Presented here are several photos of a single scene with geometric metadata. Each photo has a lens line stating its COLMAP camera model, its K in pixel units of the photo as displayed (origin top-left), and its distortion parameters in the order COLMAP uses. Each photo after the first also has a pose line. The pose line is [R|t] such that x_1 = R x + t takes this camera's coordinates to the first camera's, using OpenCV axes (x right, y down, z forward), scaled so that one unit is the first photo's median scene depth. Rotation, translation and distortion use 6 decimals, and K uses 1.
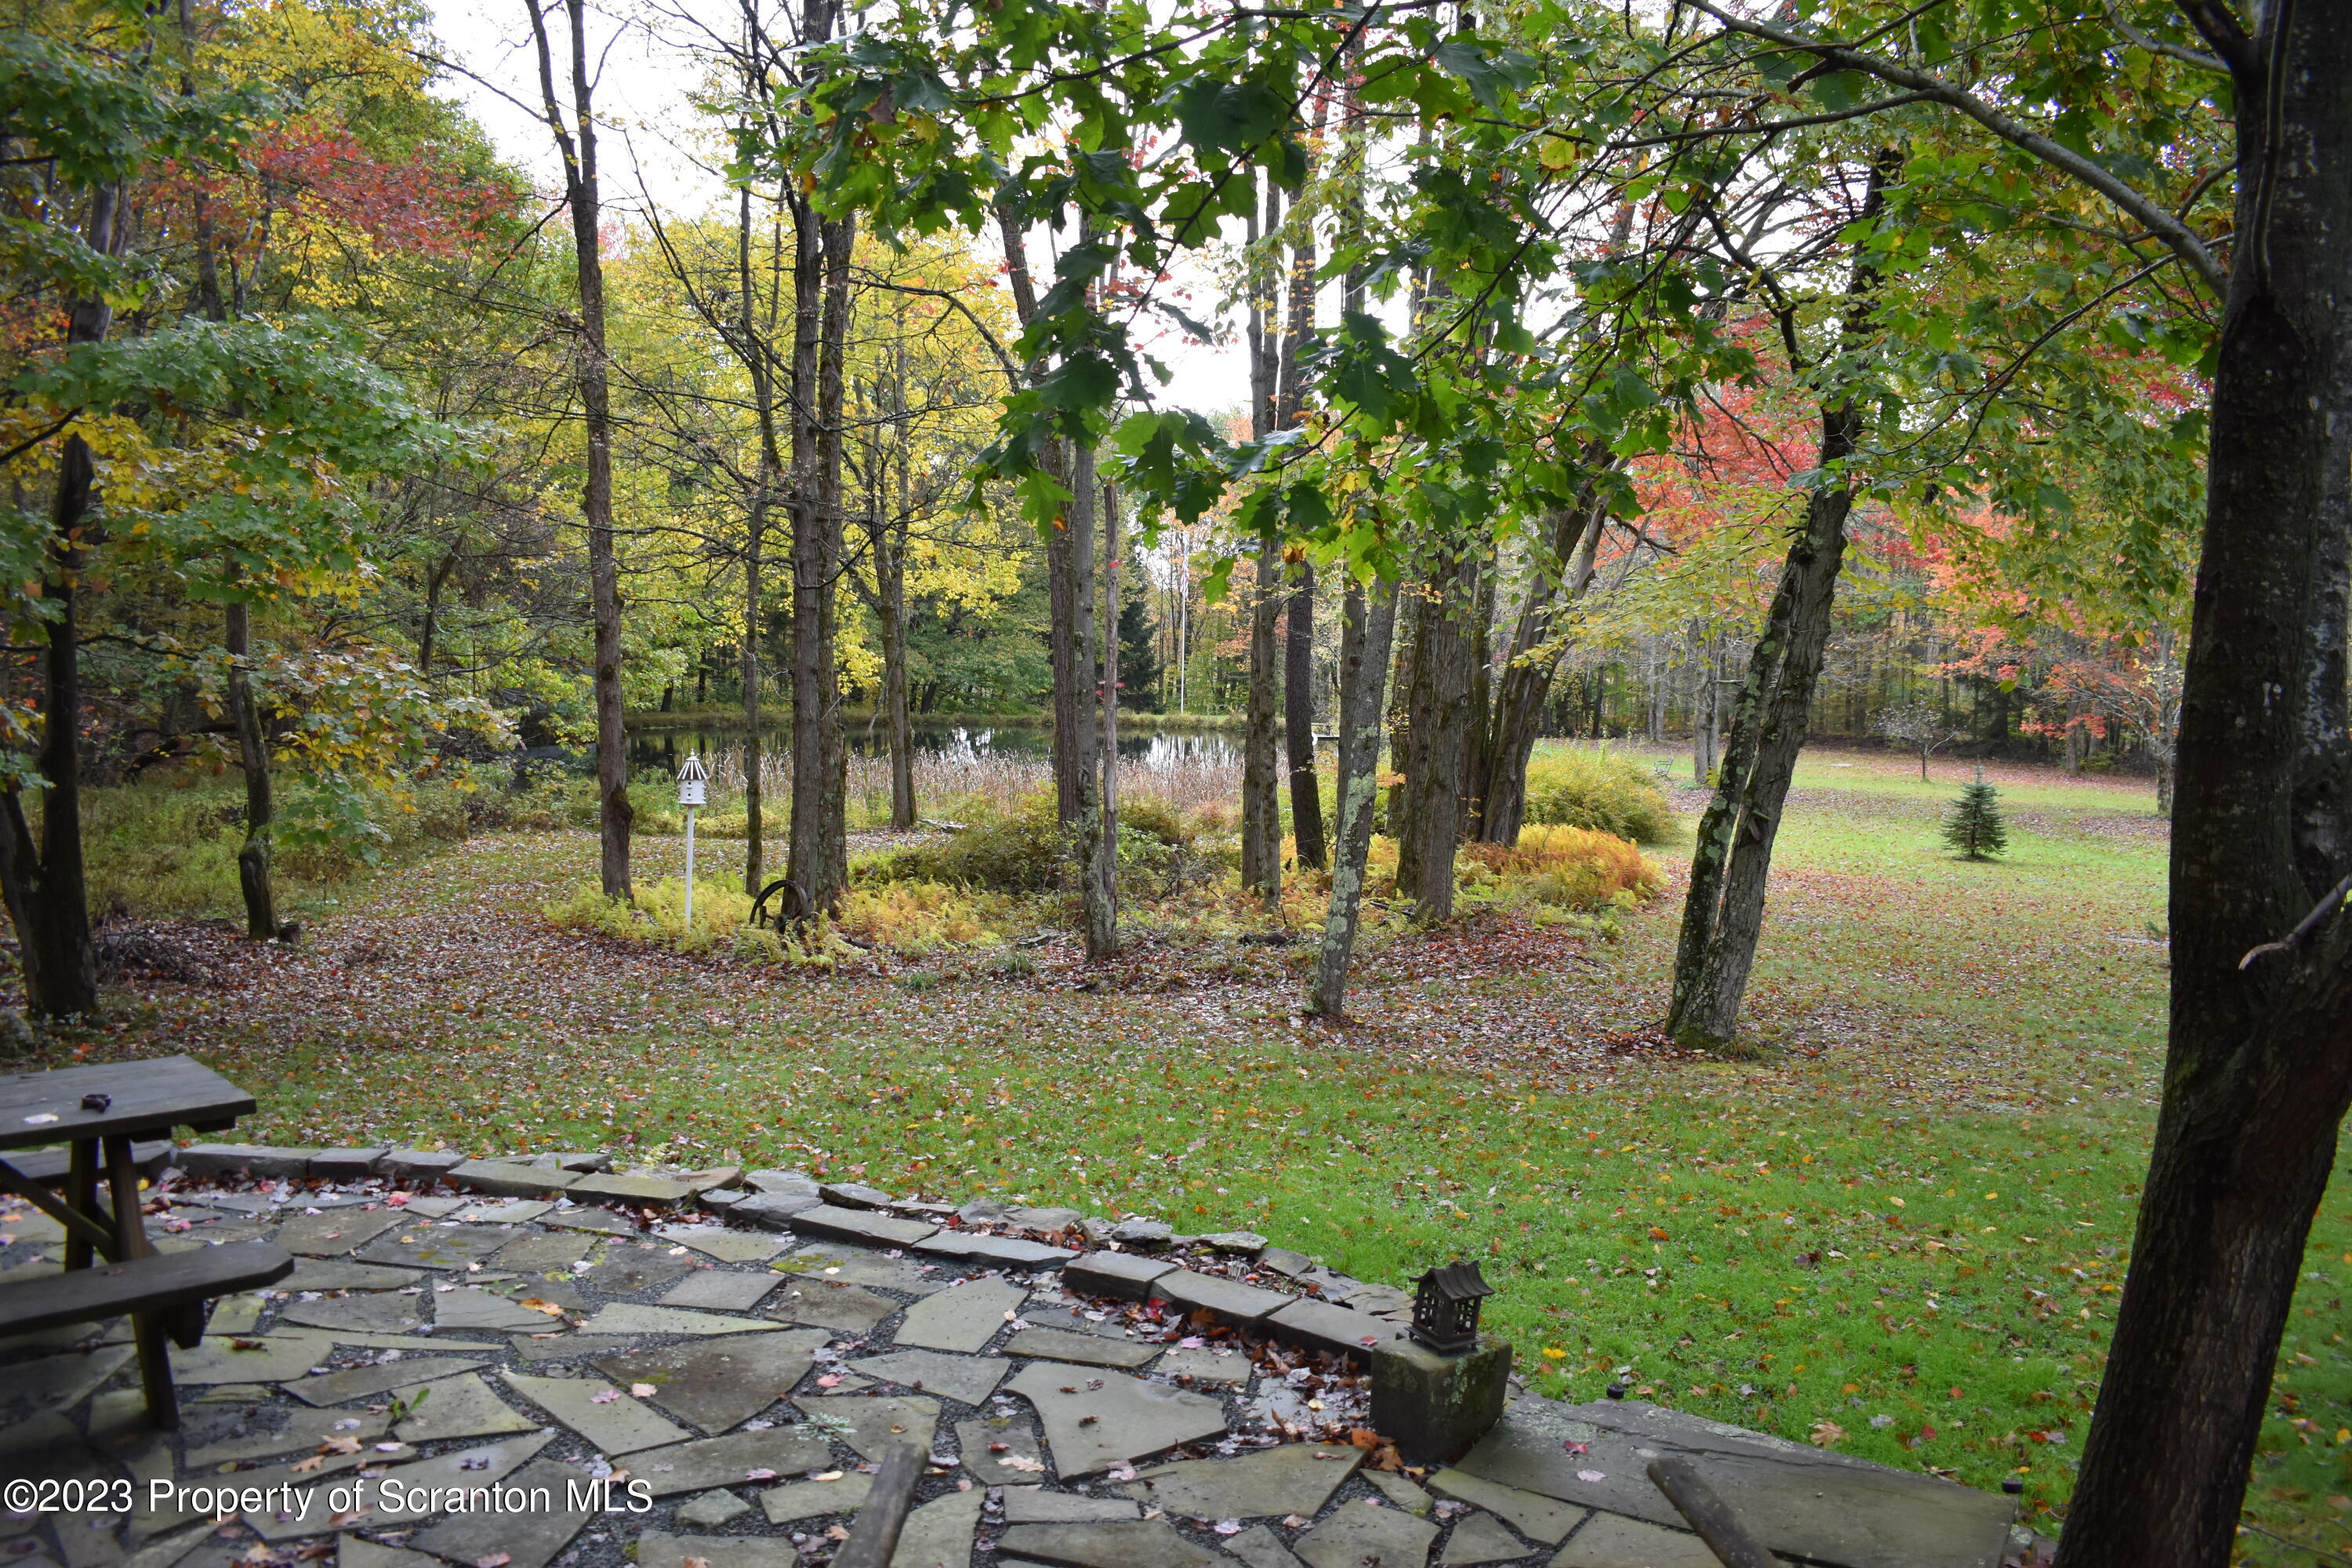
lens RADIAL K [[1826.5, 0, 1180.9], [0, 1826.5, 785.8], [0, 0, 1]] dist [-0.094770, 0.011303]
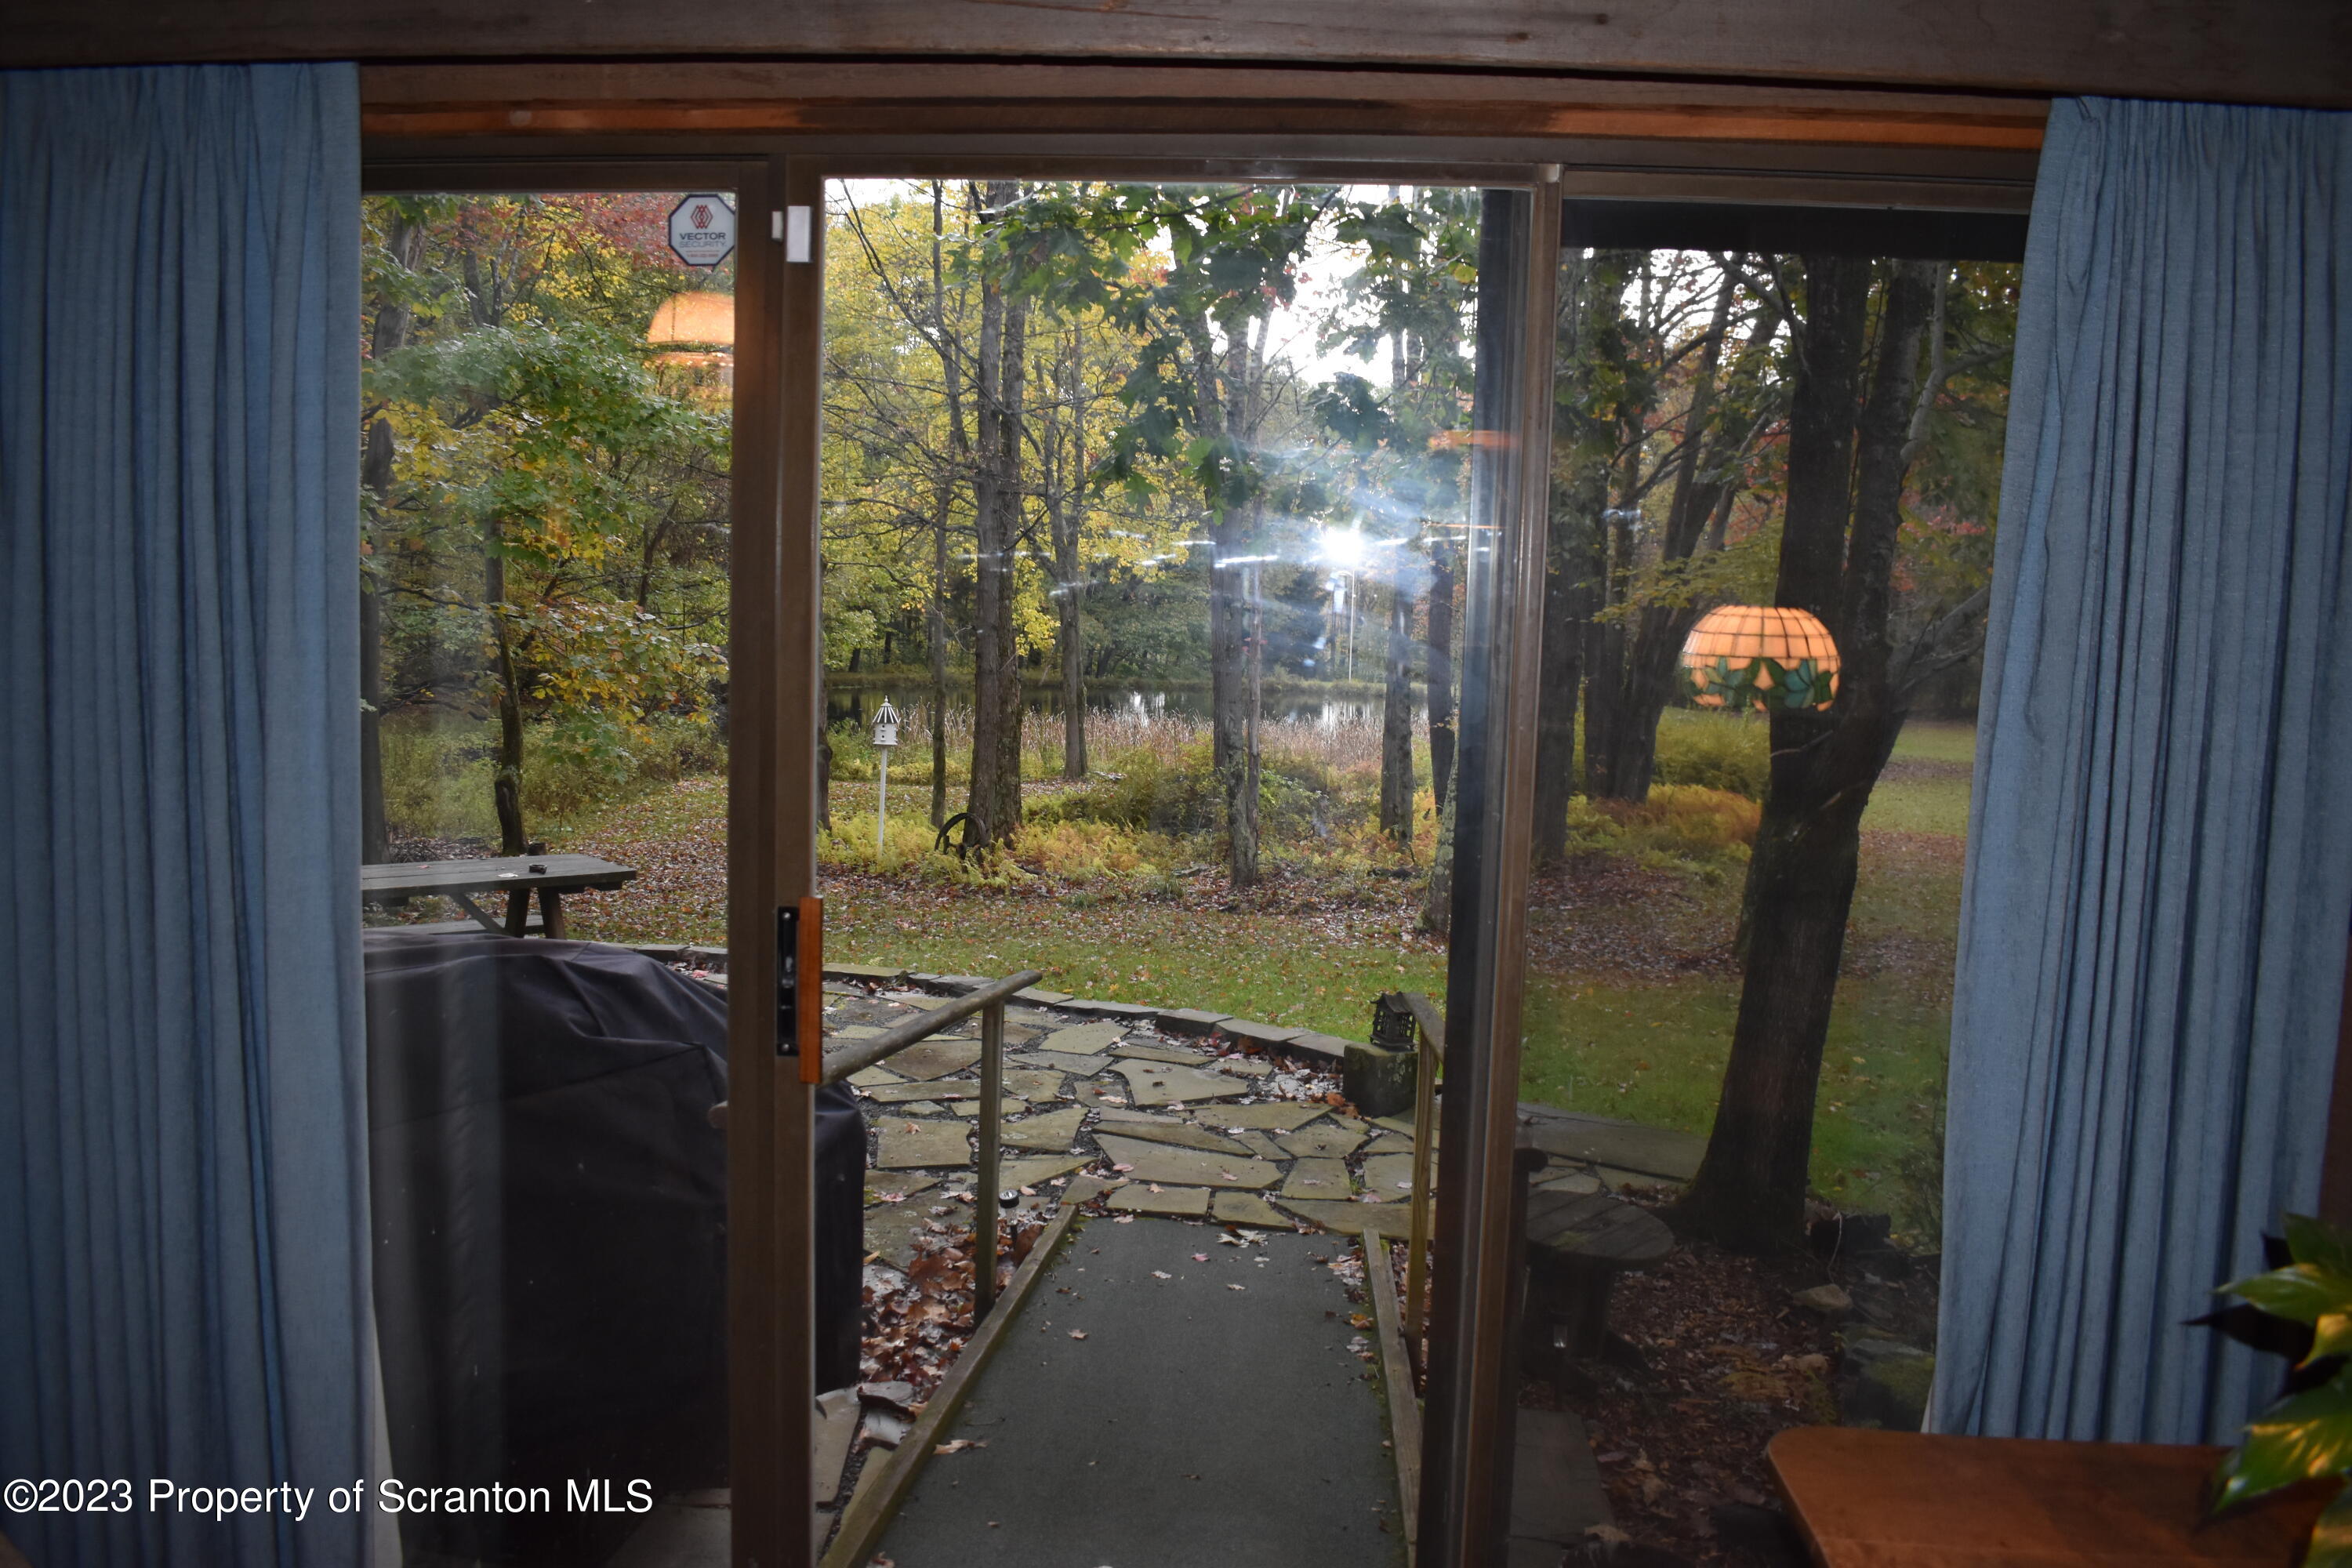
lens RADIAL K [[1826.5, 0, 1181.0], [0, 1826.5, 775.5], [0, 0, 1]] dist [-0.094770, 0.011303]
pose [[0.995210, 0.018350, -0.096022, 0.023655], [-0.017331, 0.999784, 0.011435, 0.014024], [0.096212, -0.009716, 0.995313, -0.116509]]
